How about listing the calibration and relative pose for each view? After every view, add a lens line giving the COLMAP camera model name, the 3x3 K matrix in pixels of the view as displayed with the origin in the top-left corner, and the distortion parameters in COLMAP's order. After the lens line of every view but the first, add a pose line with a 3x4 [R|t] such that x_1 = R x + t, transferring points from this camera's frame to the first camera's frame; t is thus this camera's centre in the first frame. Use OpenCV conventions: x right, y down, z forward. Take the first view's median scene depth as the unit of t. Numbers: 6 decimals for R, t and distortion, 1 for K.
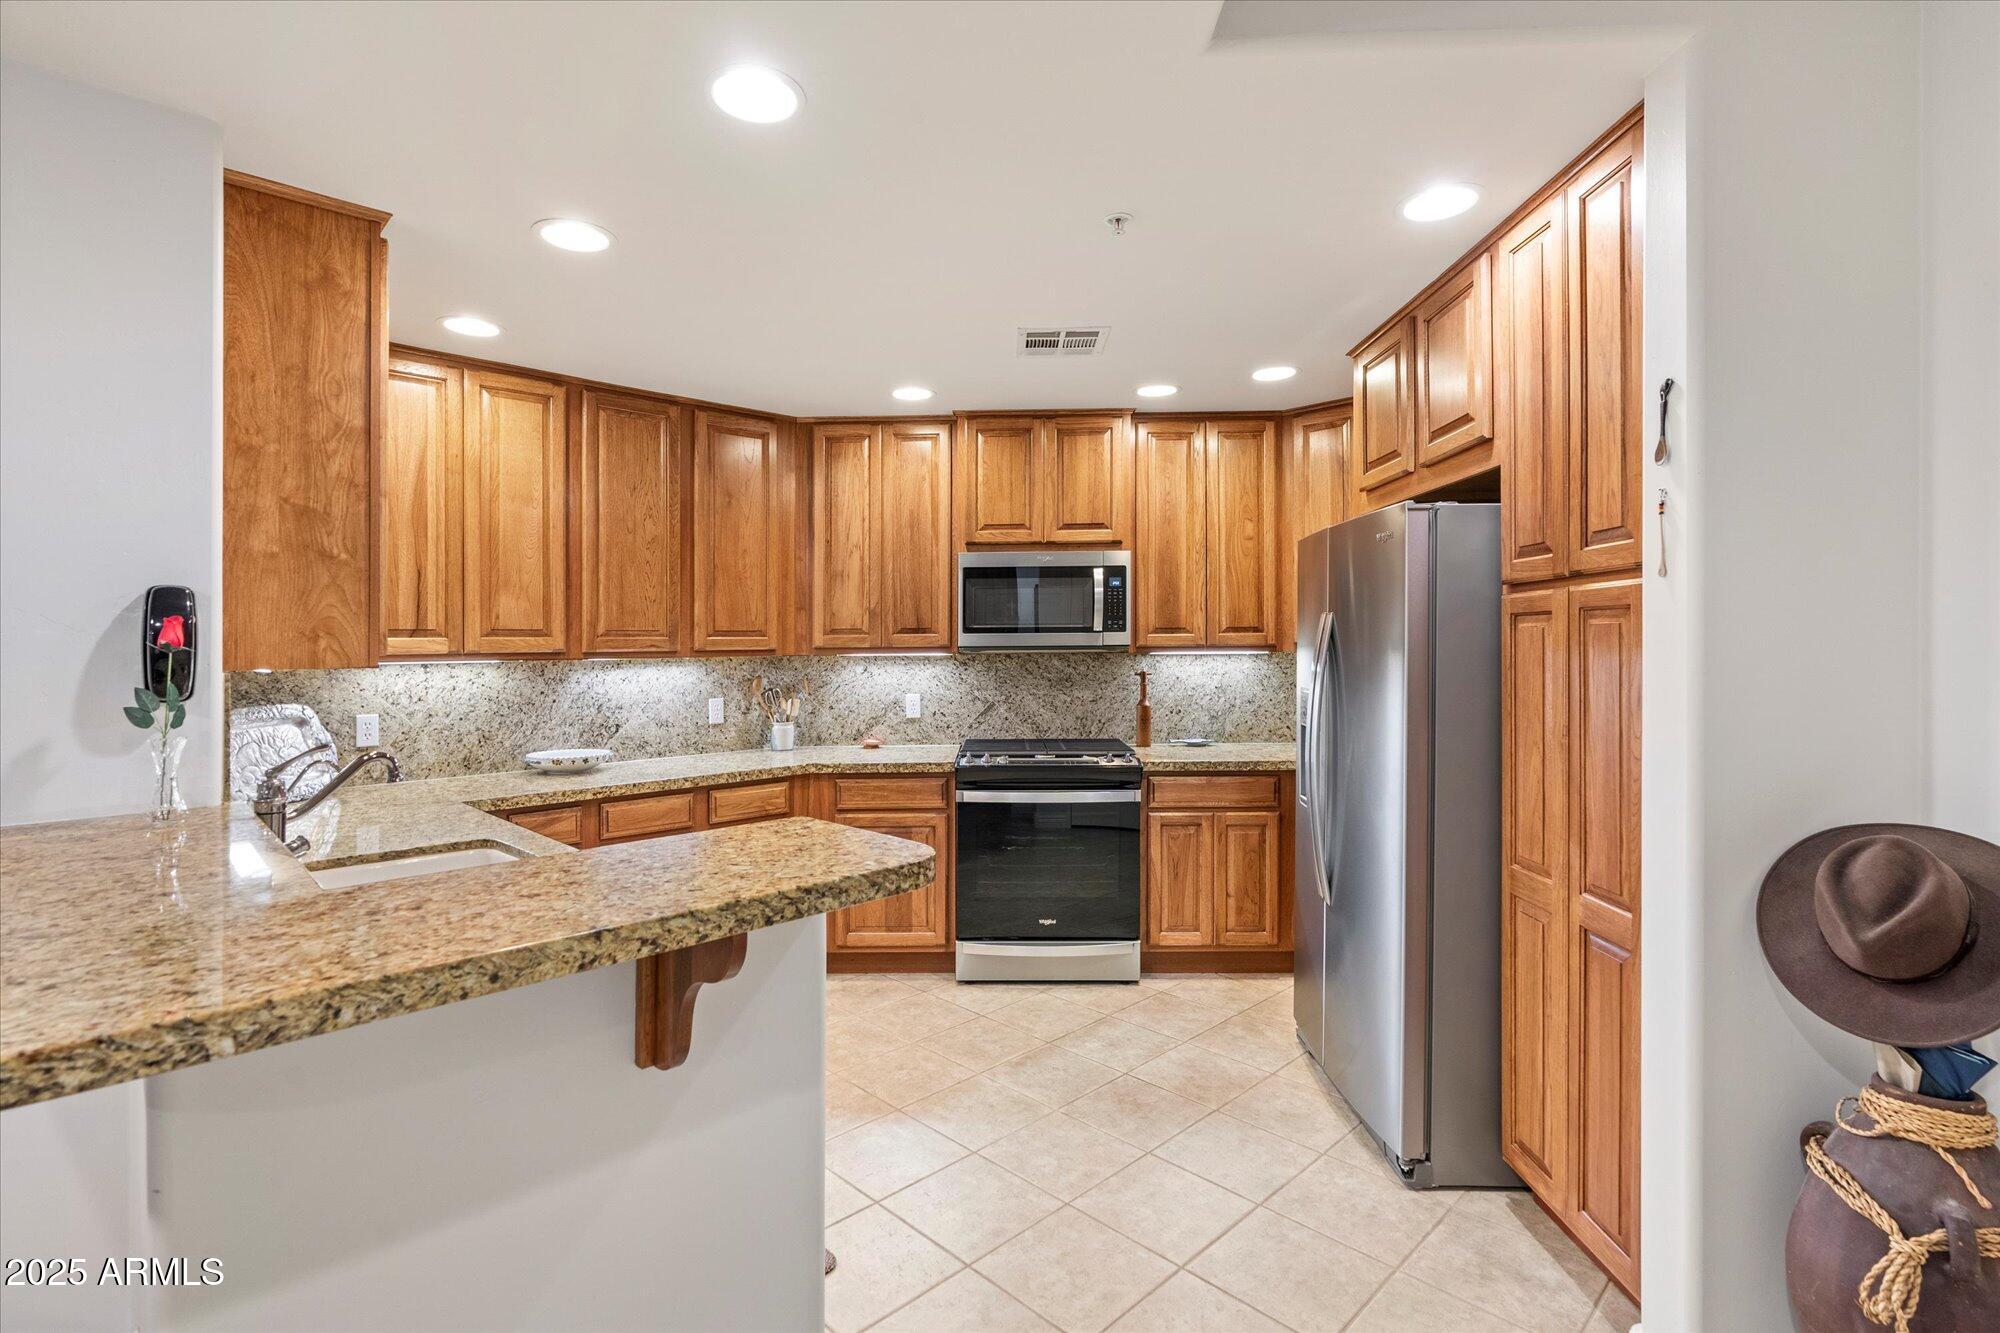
lens RADIAL K [[915.0, 0, 999.7], [0, 915.0, 620.5], [0, 0, 1]] dist [-0.010726, 0.004175]
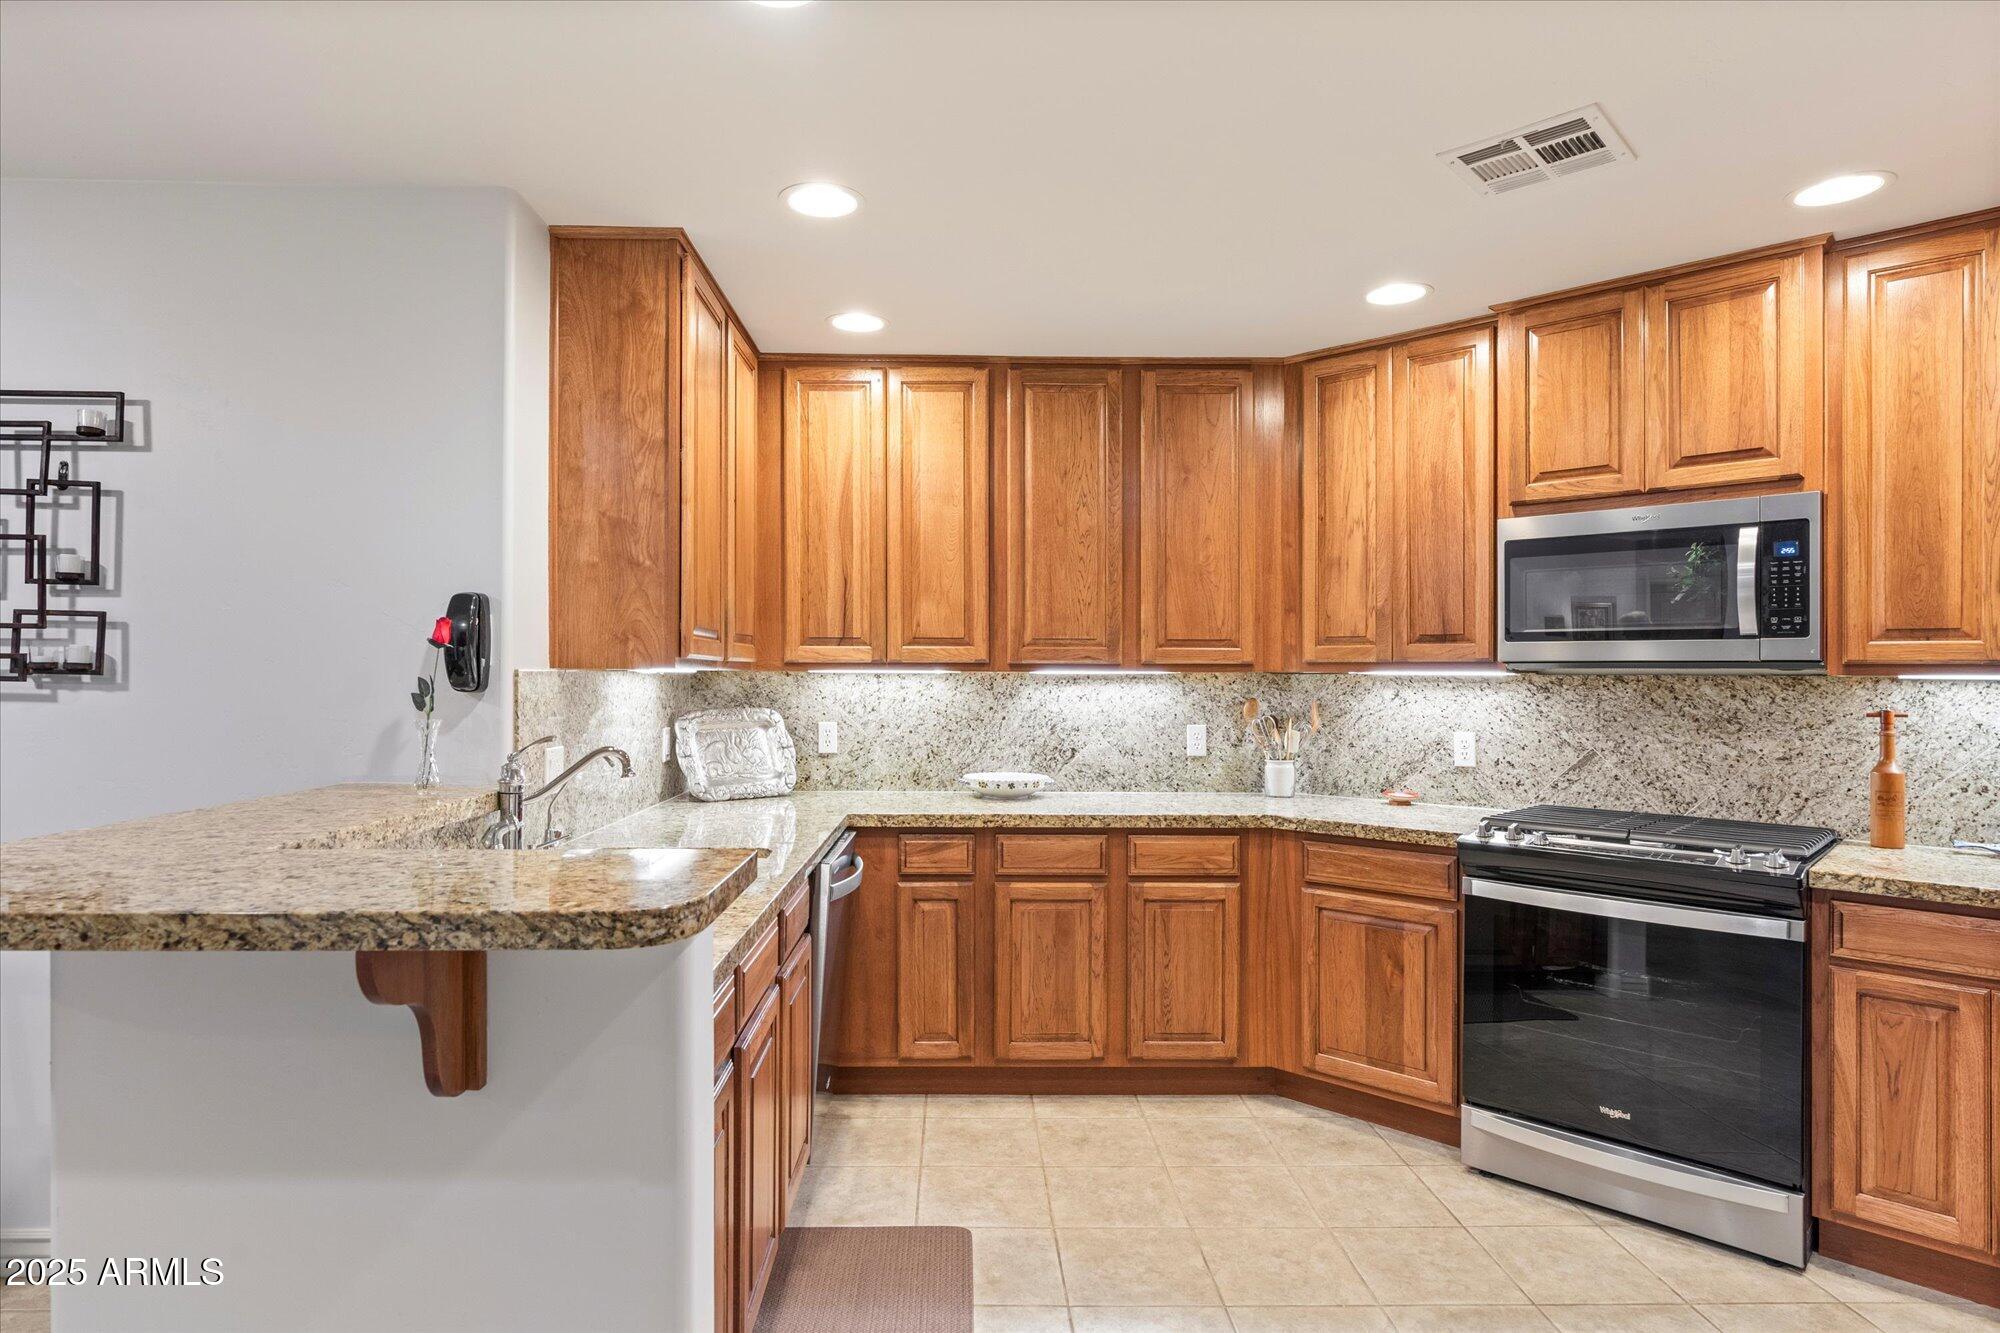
lens RADIAL K [[1117.8, 0, 998.3], [0, 1117.8, 641.6], [0, 0, 1]] dist [0.000468, 0.001796]
pose [[0.739468, -0.006312, -0.673162, 0.250323], [0.006895, 0.999975, -0.001802, 0.014165], [0.673156, -0.003309, 0.739493, 0.172986]]
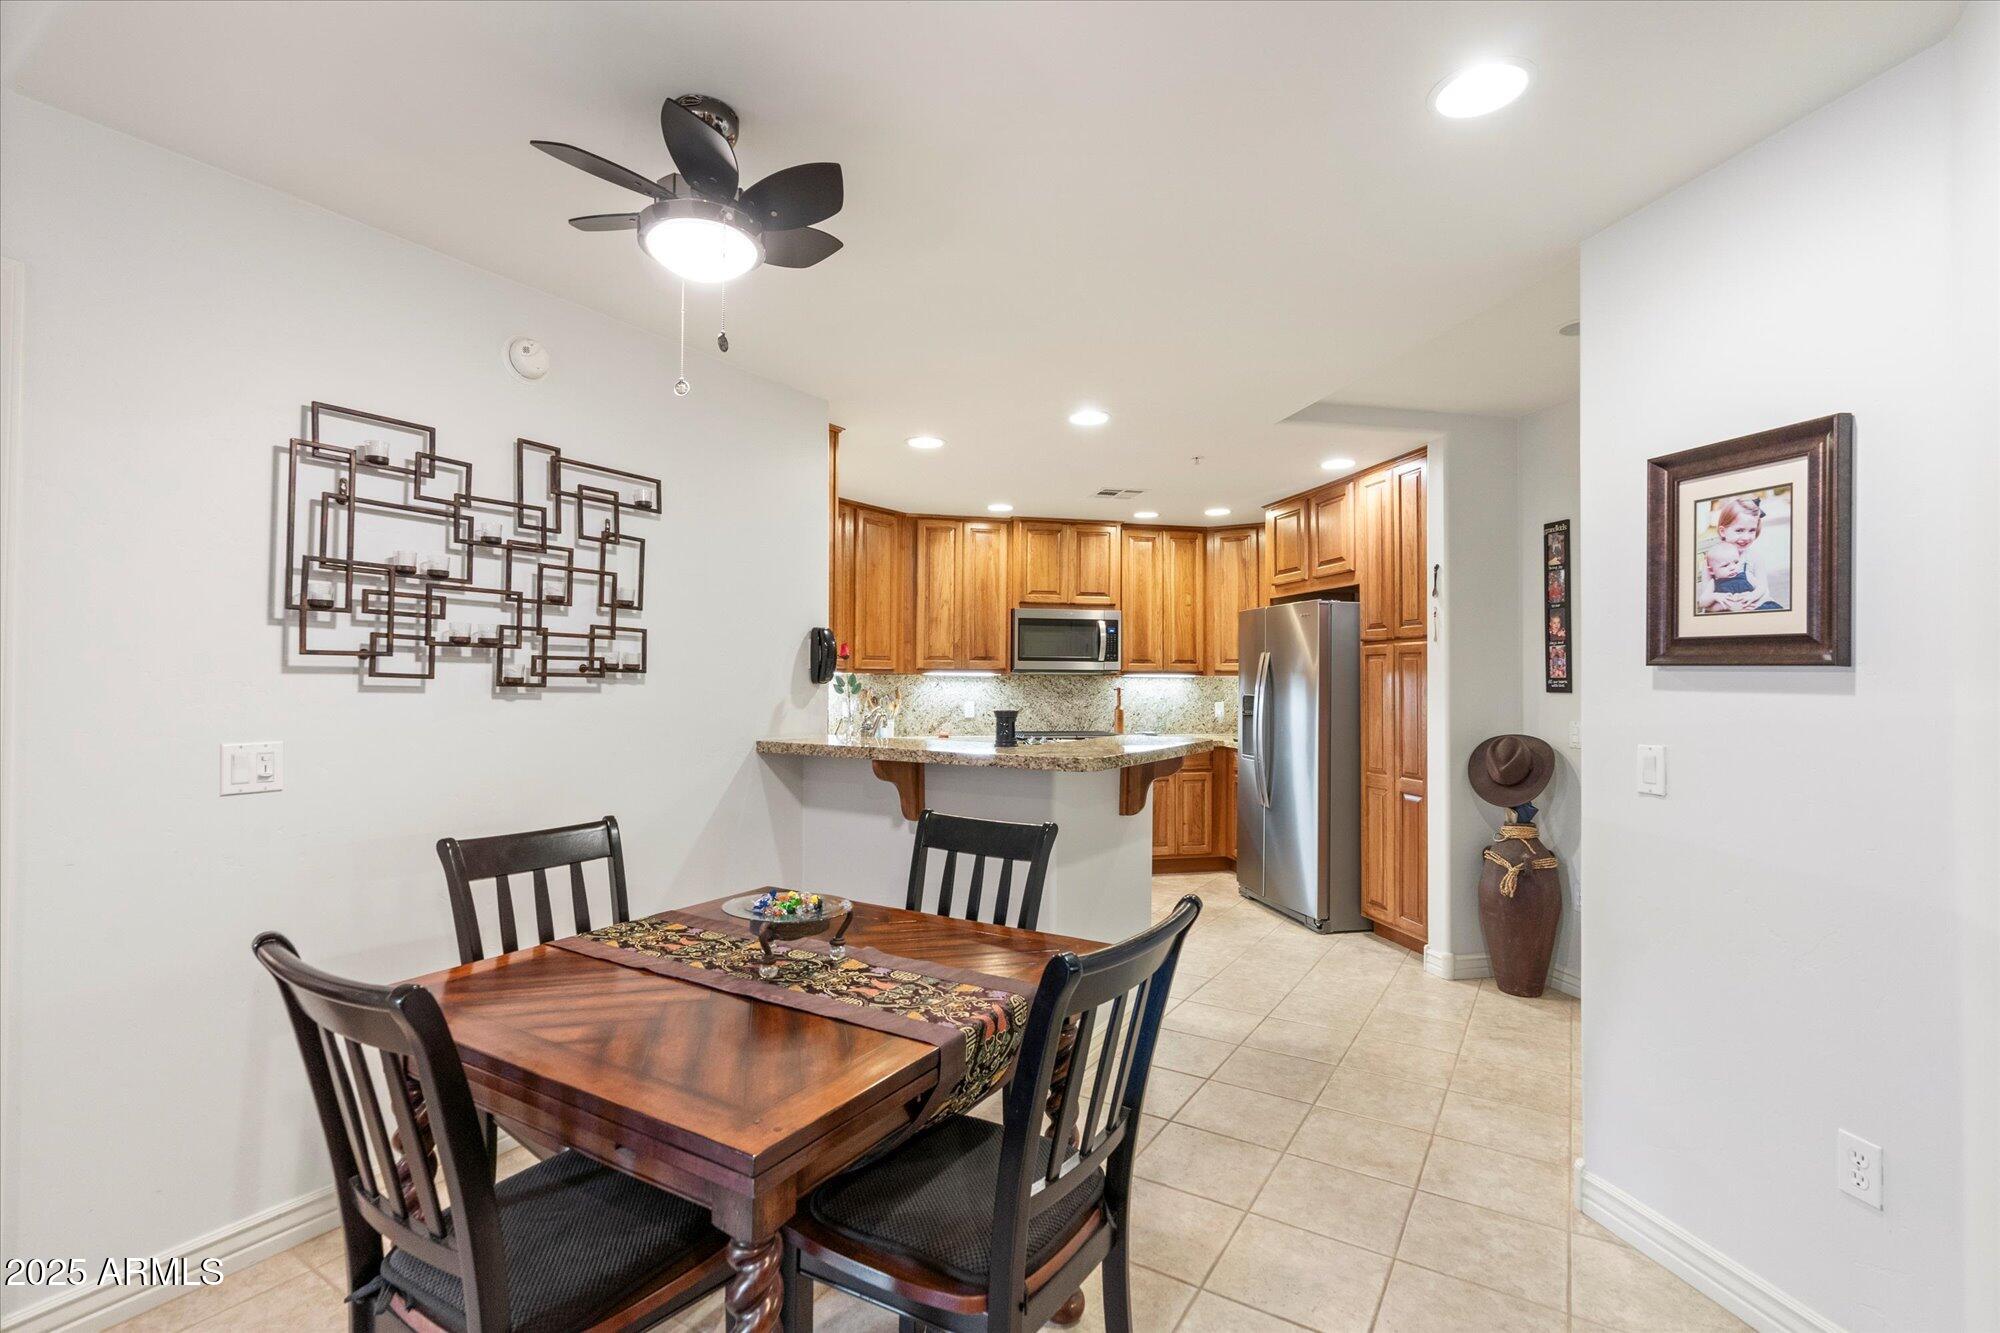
lens RADIAL K [[870.0, 0, 1027.8], [0, 870.0, 615.1], [0, 0, 1]] dist [-0.000245, 0.000142]
pose [[0.969349, 0.032449, 0.243535, -0.414682], [-0.021144, 0.998580, -0.048893, 0.009352], [-0.244776, 0.042245, 0.968659, -0.461657]]
